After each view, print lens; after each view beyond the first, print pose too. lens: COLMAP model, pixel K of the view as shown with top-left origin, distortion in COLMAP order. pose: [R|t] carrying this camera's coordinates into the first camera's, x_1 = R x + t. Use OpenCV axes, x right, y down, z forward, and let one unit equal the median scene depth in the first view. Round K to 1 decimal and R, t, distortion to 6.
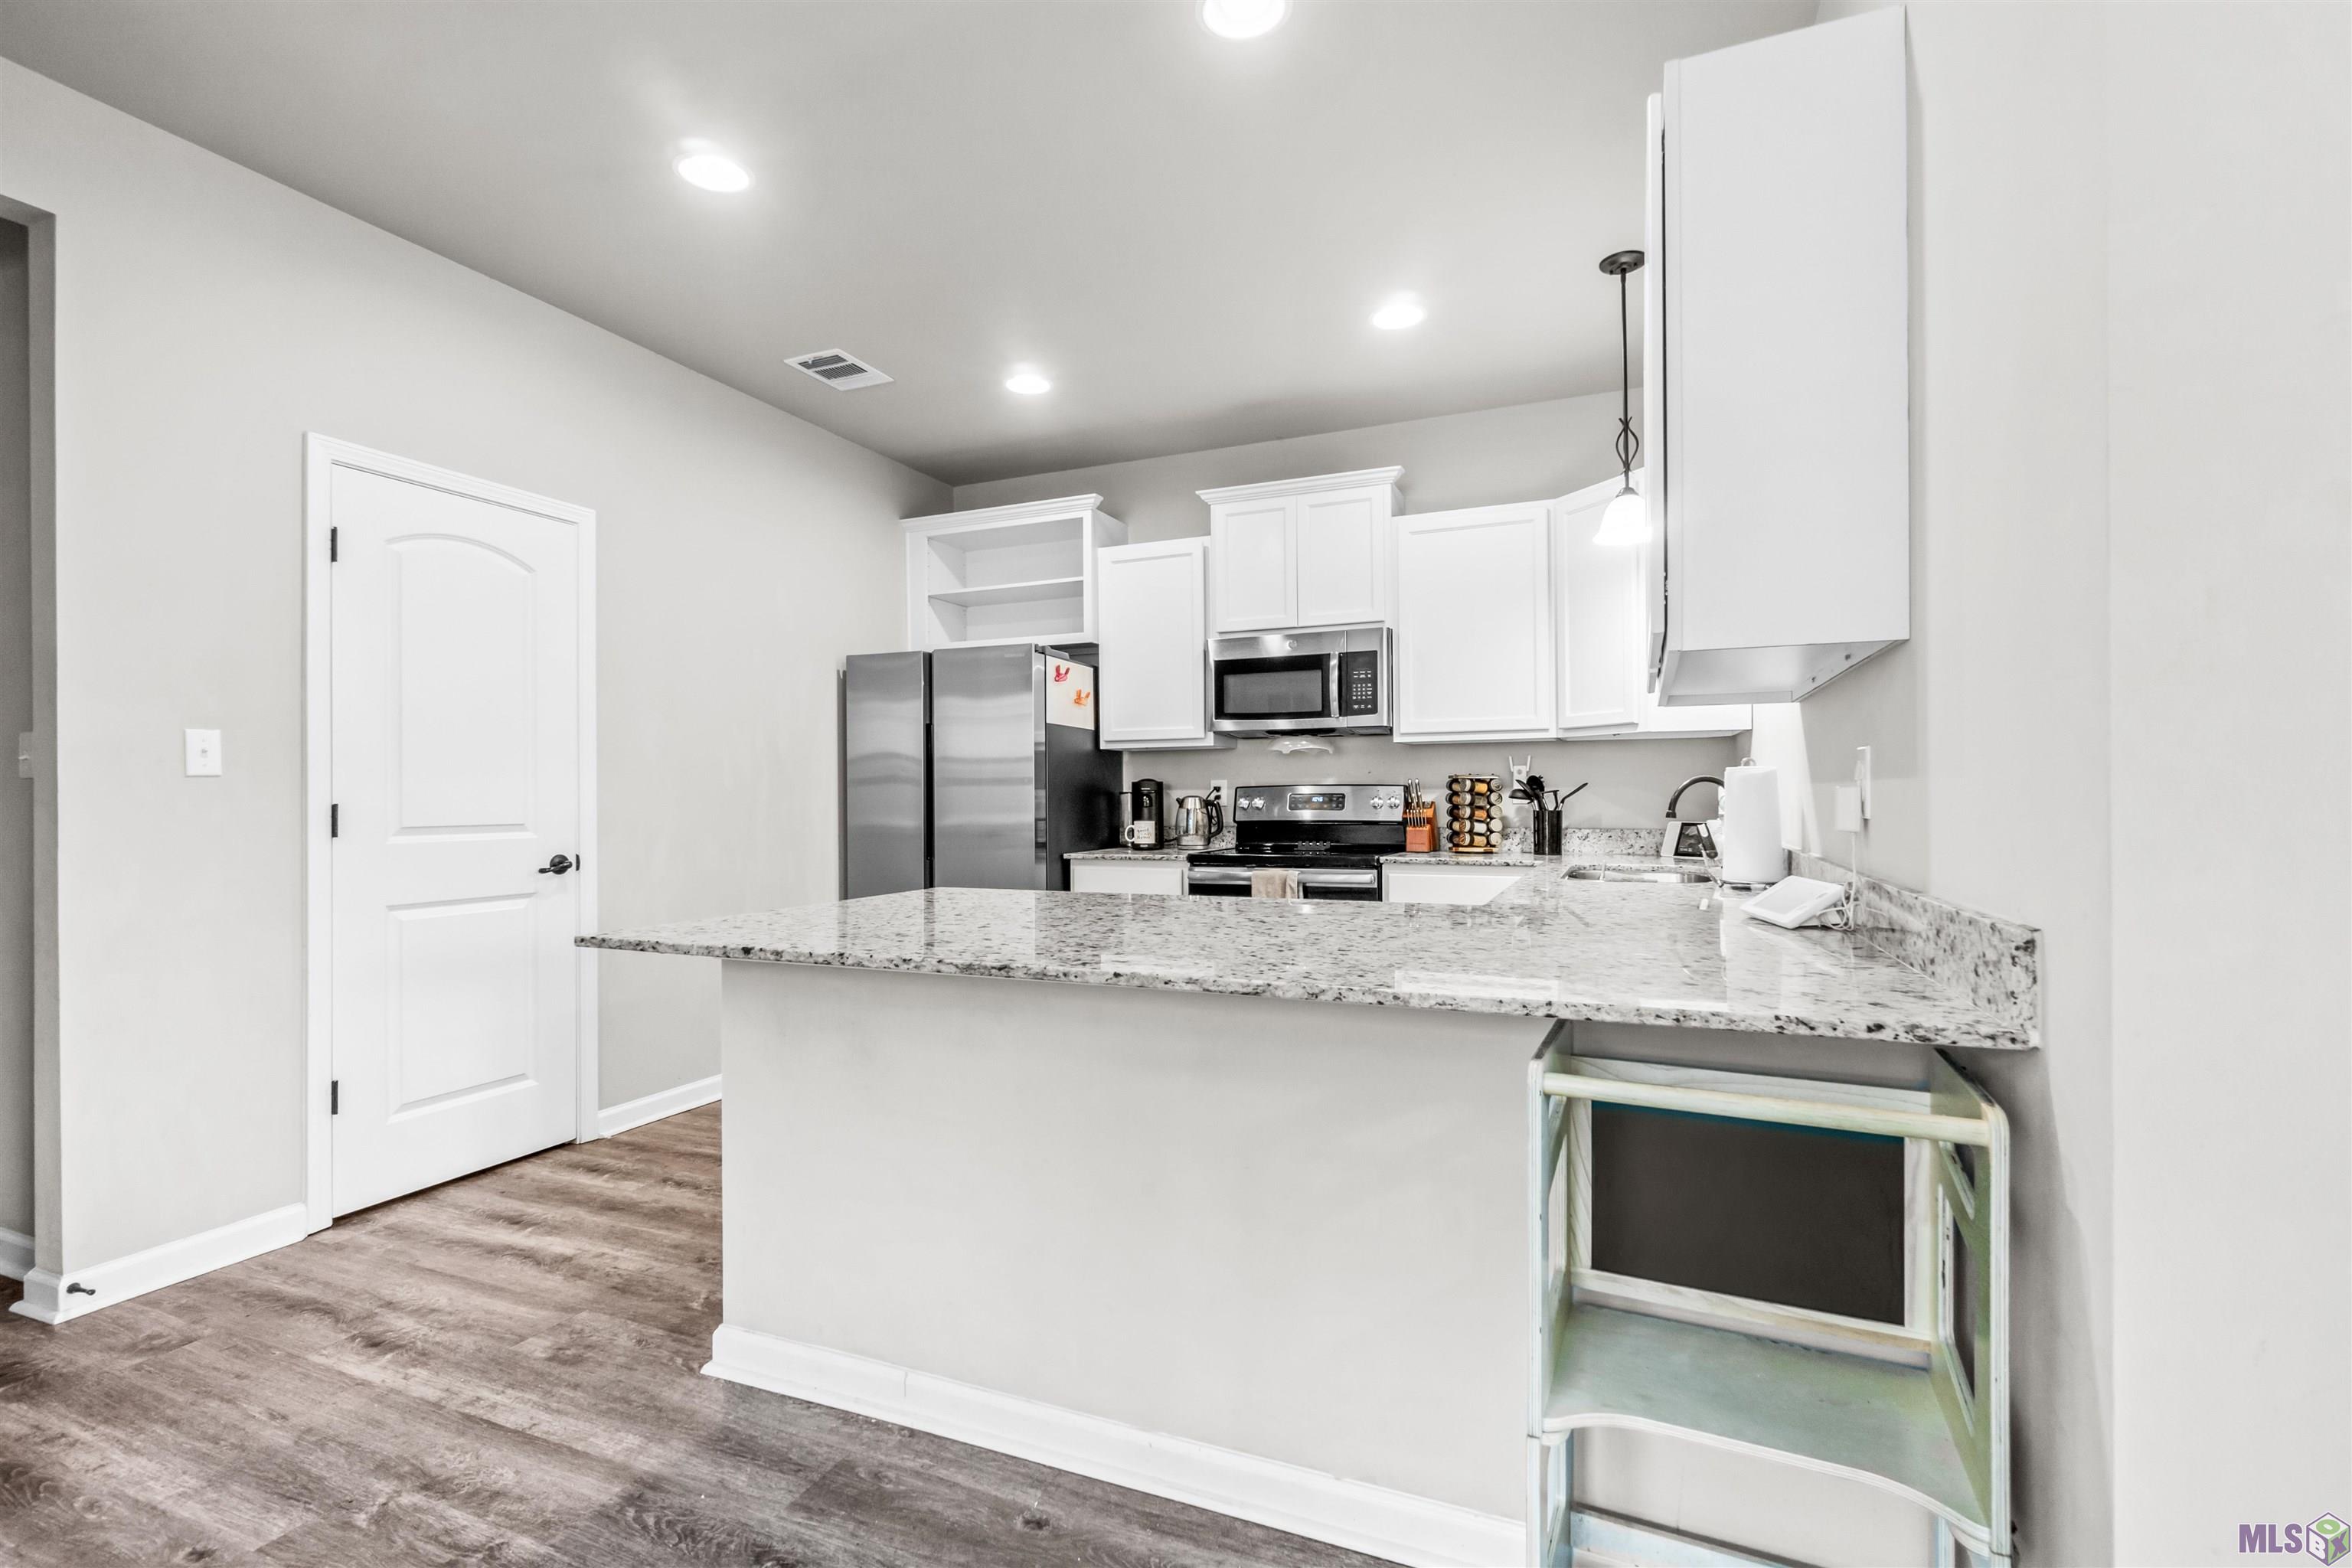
lens RADIAL K [[1049.6, 0, 1179.6], [0, 1049.6, 788.2], [0, 0, 1]] dist [-0.000887, -0.000042]
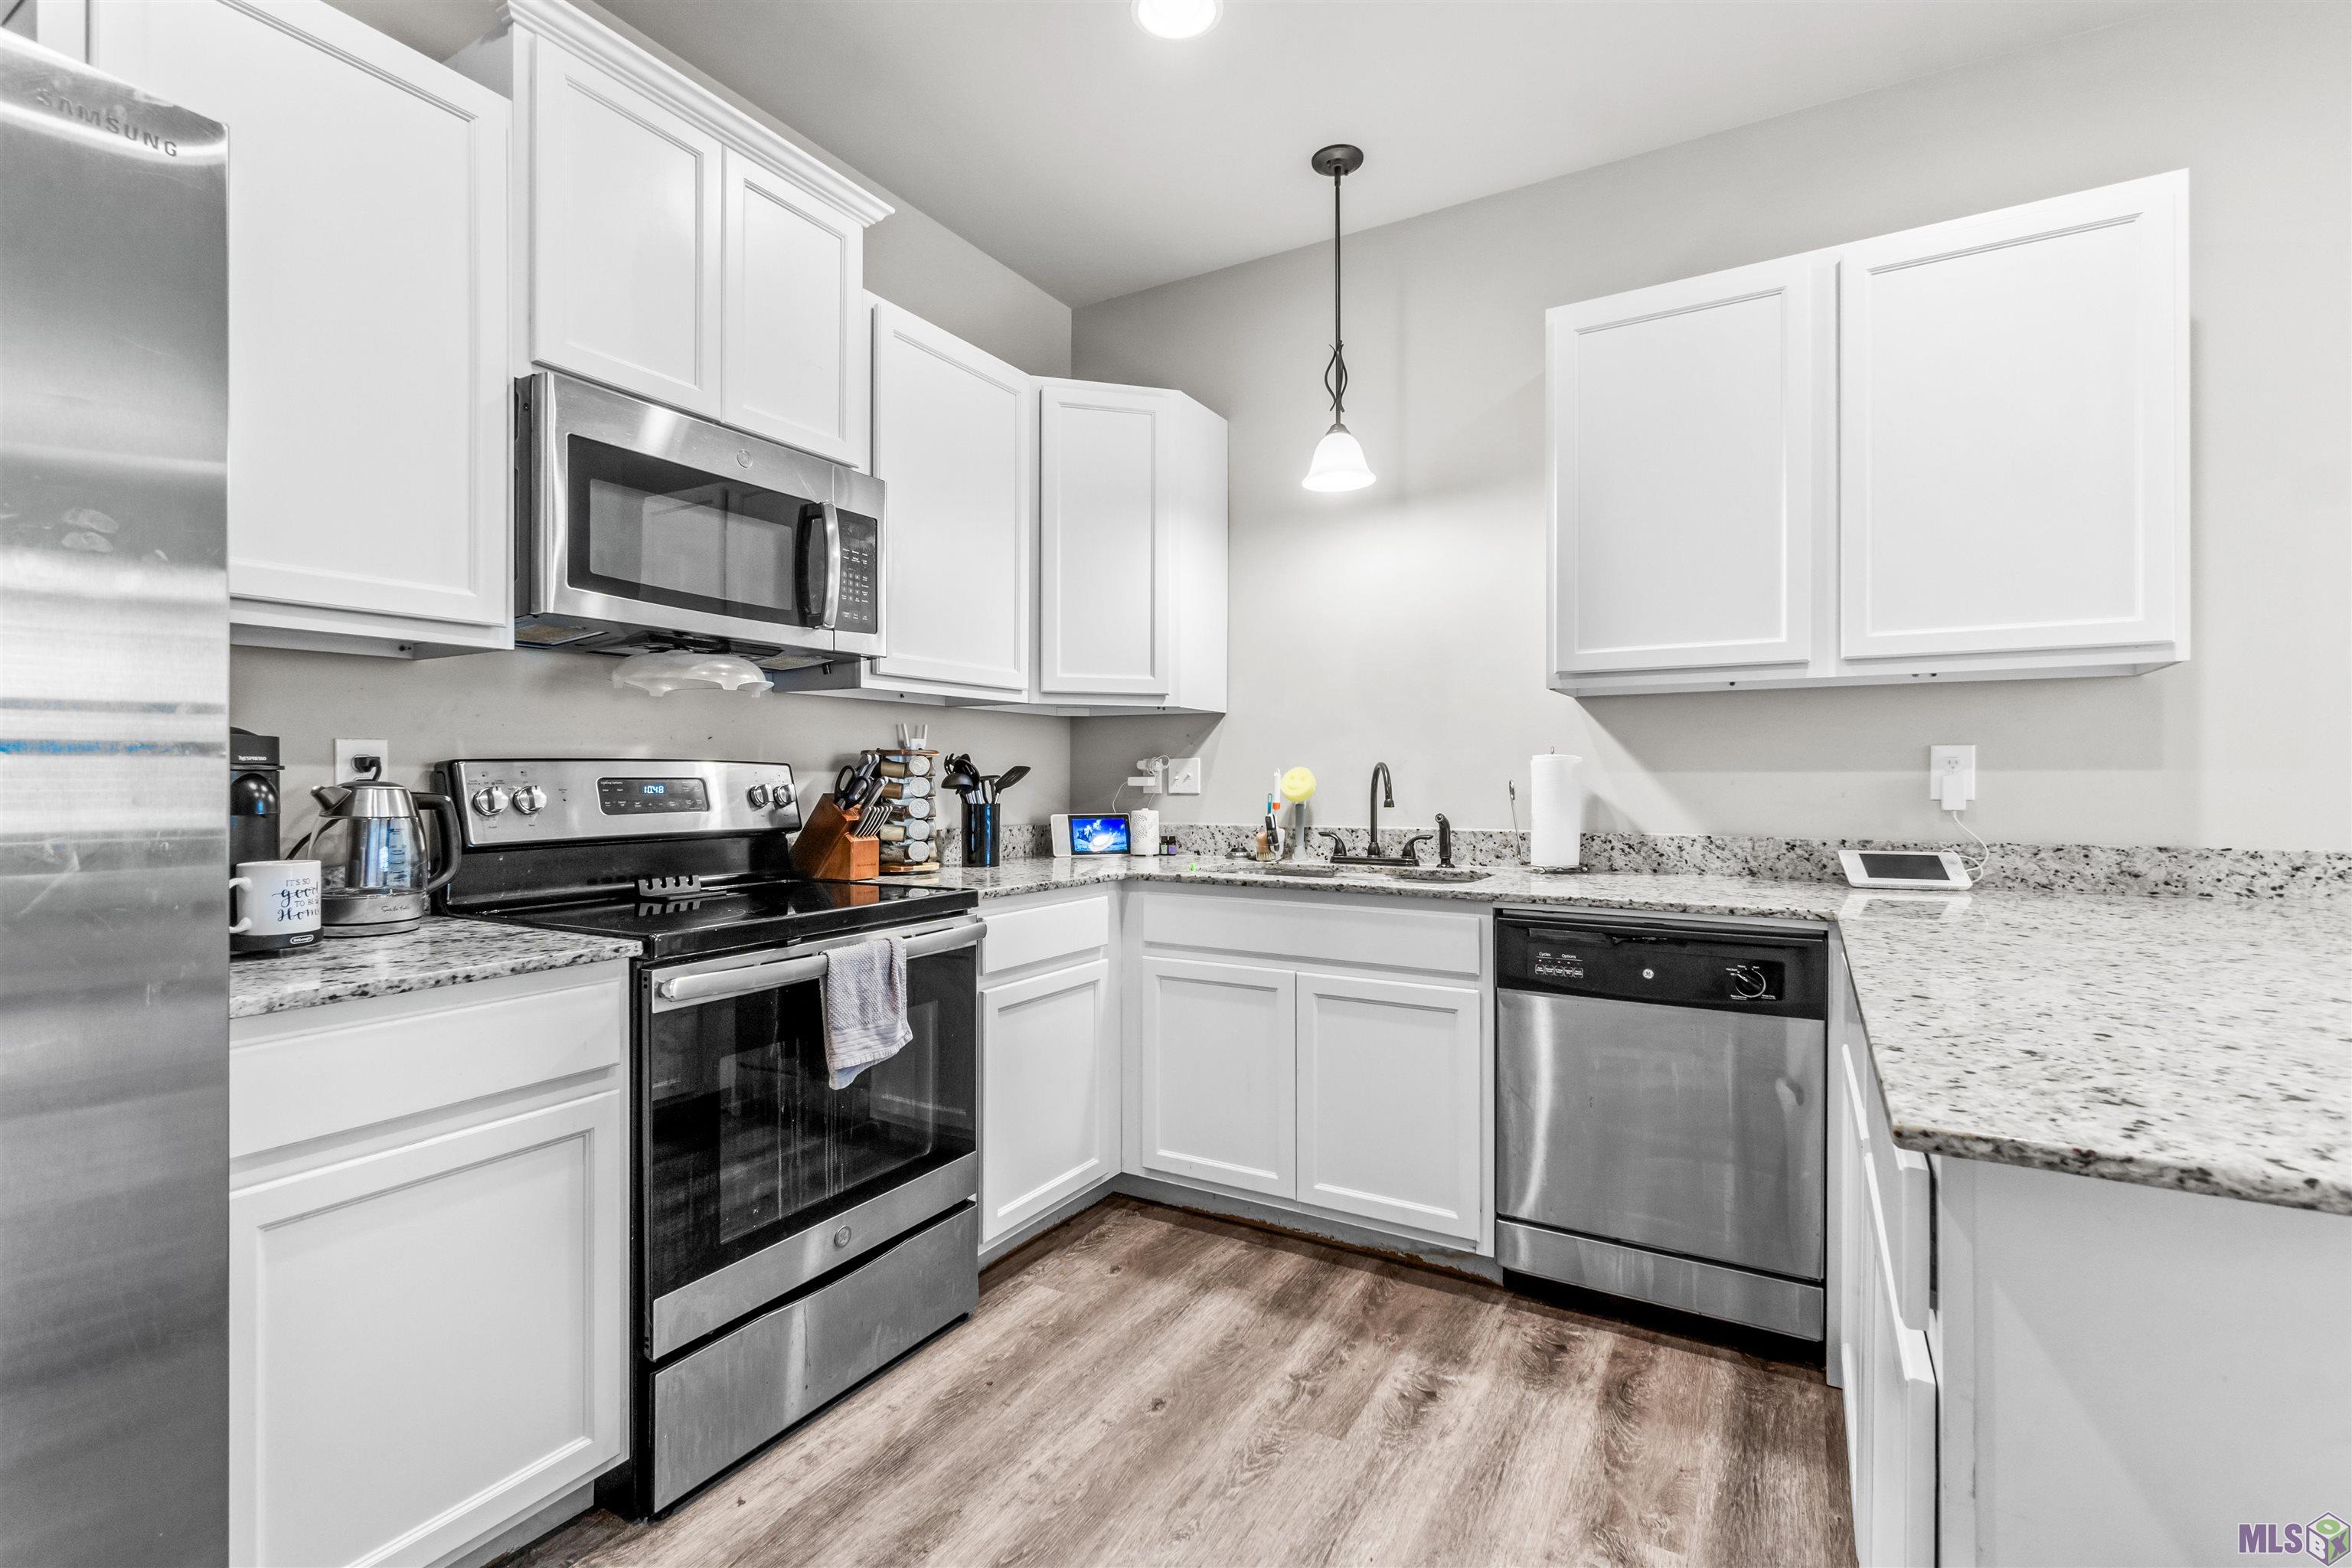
lens RADIAL K [[1049.6, 0, 1179.2], [0, 1049.6, 781.9], [0, 0, 1]] dist [-0.000887, -0.000042]
pose [[0.119409, 0.008270, 0.992811, -0.335163], [-0.001054, 0.999966, -0.008203, 0.011163], [-0.992845, -0.000067, 0.119413, 0.772929]]
